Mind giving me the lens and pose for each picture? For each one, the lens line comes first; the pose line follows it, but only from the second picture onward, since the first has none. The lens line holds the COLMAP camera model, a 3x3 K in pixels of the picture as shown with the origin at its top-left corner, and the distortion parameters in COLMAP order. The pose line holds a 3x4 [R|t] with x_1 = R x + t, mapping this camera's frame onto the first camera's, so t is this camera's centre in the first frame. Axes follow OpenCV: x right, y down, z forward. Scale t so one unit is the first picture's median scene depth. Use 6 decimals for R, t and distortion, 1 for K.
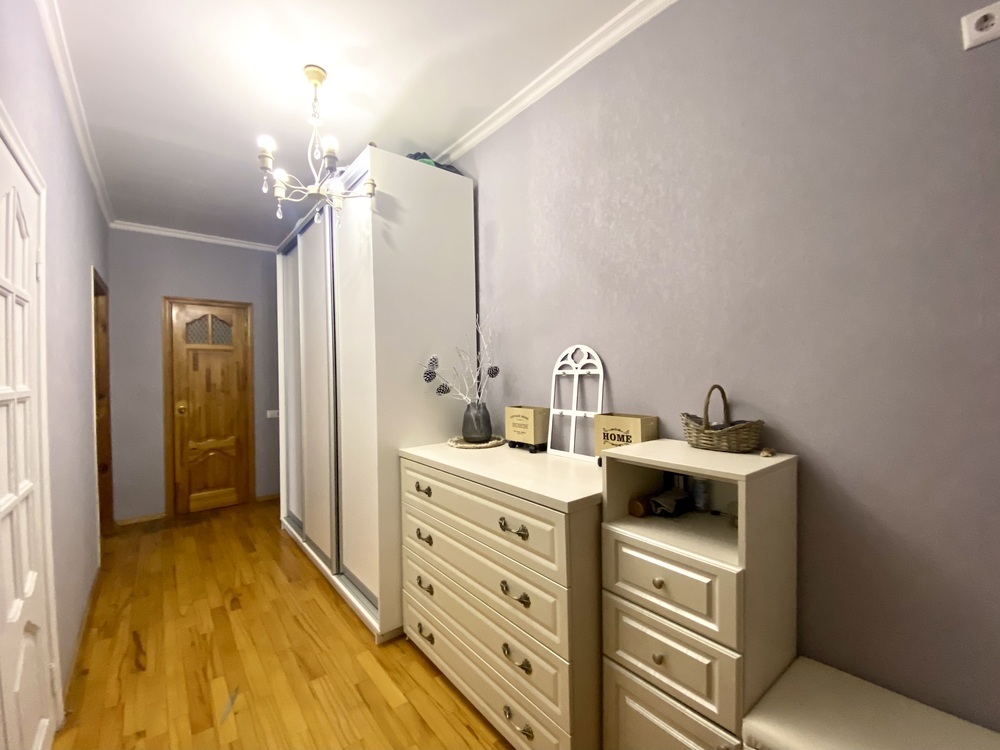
lens RADIAL K [[414.7, 0, 500.0], [0, 414.7, 372.1], [0, 0, 1]] dist [0.012314, -0.017376]
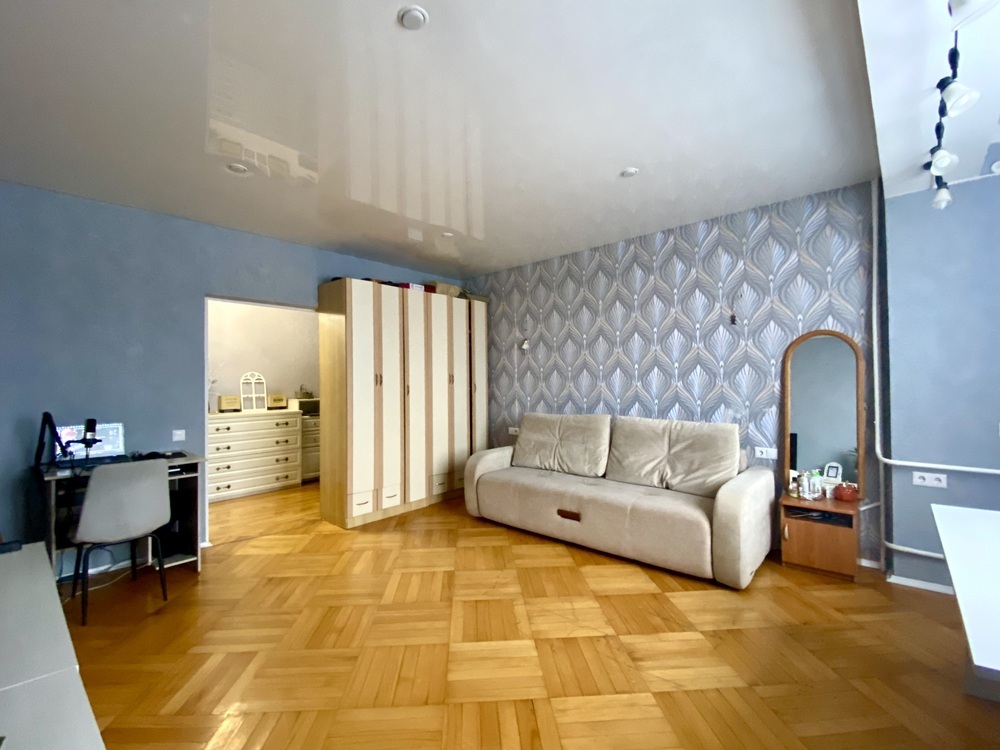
lens RADIAL K [[448.6, 0, 500.0], [0, 448.6, 375.0], [0, 0, 1]] dist [0.003065, -0.015609]
pose [[-0.160224, 0.021655, 0.986843, -2.931035], [0.017966, 0.999658, -0.019019, 0.043176], [-0.986917, 0.014682, -0.160558, -0.178814]]
